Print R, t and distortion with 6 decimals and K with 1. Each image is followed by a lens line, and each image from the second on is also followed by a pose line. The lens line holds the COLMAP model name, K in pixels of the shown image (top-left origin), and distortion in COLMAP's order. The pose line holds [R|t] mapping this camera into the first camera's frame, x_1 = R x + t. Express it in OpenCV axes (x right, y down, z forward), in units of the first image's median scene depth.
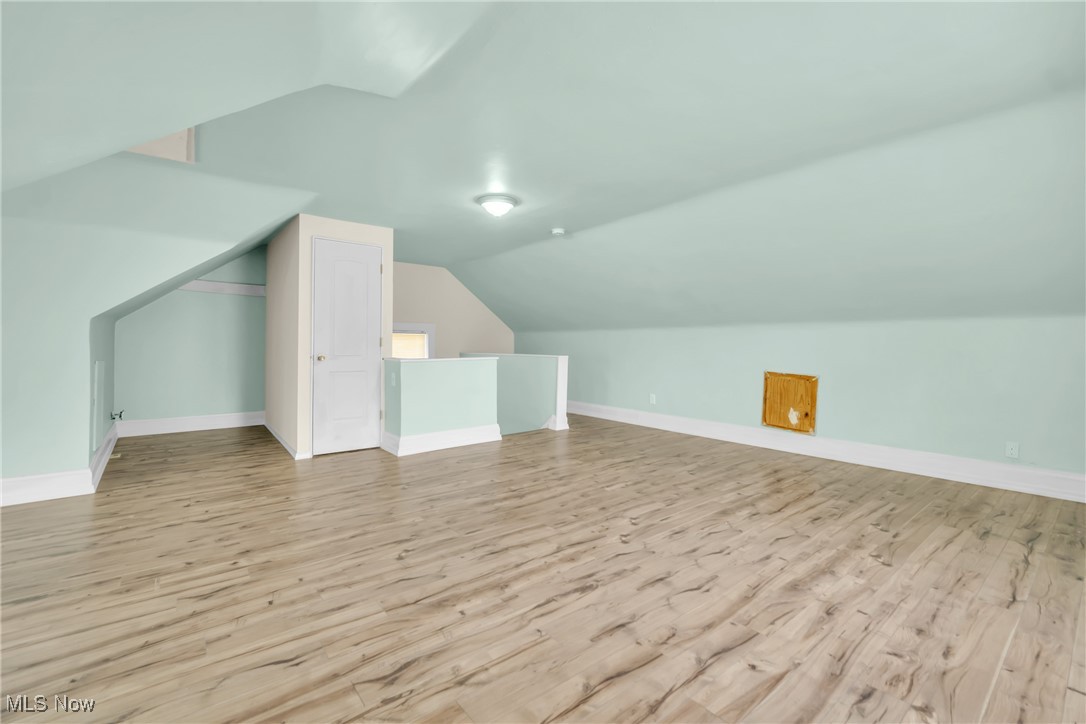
lens RADIAL K [[469.7, 0, 537.4], [0, 469.7, 354.5], [0, 0, 1]] dist [-0.003007, -0.000292]
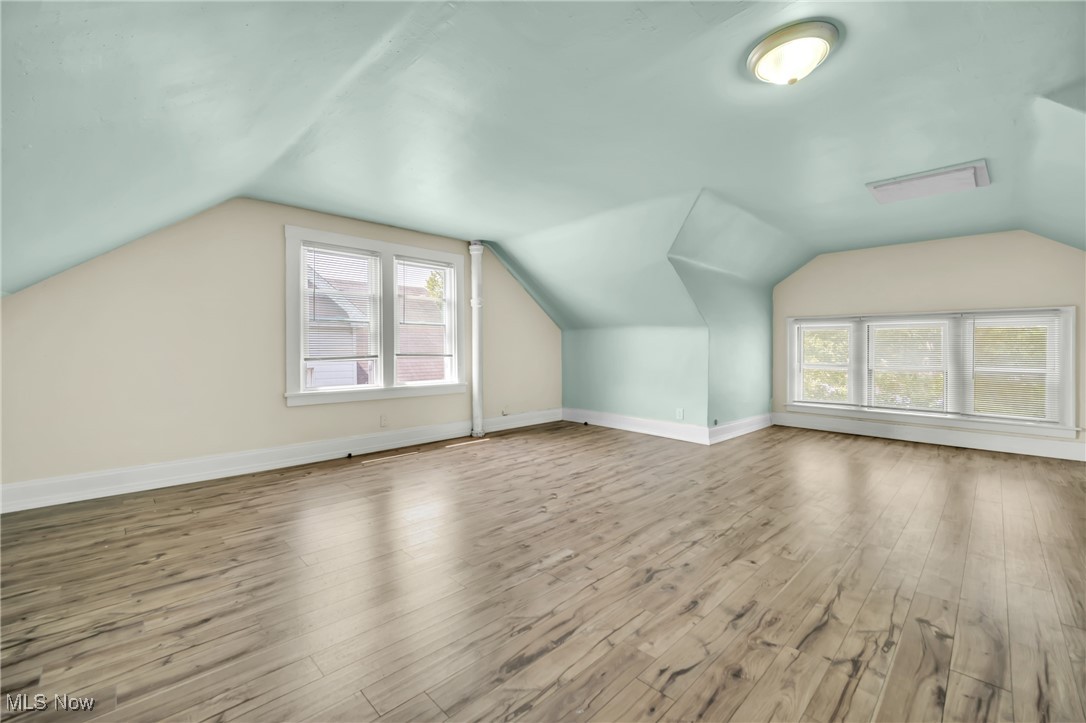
lens RADIAL K [[469.7, 0, 537.4], [0, 469.7, 354.0], [0, 0, 1]] dist [-0.003007, -0.000292]
pose [[-0.995006, -0.003373, -0.099763, 0.334541], [-0.004662, 0.999909, 0.012693, -0.019044], [0.099711, 0.013094, -0.994930, 2.112454]]
